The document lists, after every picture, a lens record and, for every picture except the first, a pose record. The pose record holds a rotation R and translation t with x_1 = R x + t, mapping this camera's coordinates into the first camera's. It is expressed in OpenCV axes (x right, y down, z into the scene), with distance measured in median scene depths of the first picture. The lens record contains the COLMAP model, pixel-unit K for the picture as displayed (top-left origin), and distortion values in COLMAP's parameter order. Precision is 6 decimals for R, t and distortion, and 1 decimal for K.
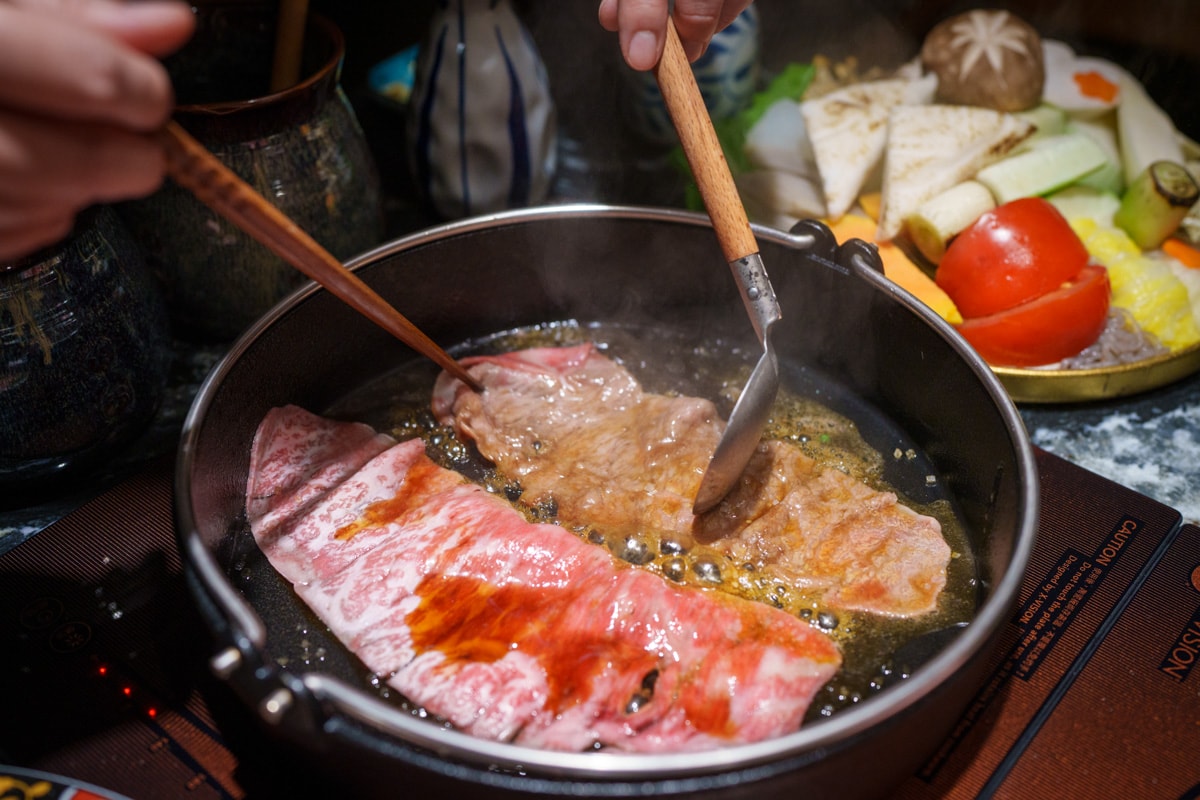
lens RADIAL K [[1451.4, 0, 606.9], [0, 1451.4, 347.3], [0, 0, 1]] dist [0.002148, 0.012962]
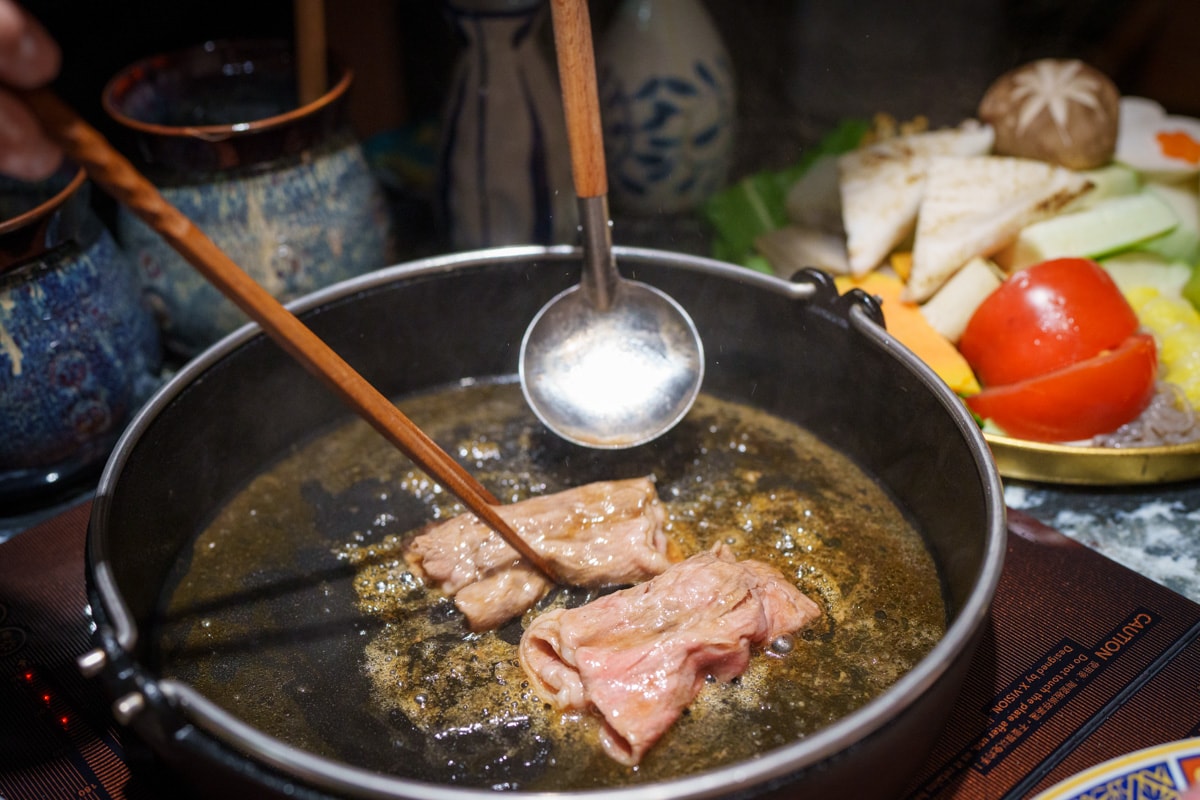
lens RADIAL K [[1461.0, 0, 546.9], [0, 1461.0, 440.4], [0, 0, 1]] dist [0.004327, -0.002356]
pose [[0.983727, 0.056052, -0.170702, 0.136948], [-0.059193, 0.998157, -0.013364, 0.043705], [0.169638, 0.023251, 0.985232, 0.055013]]
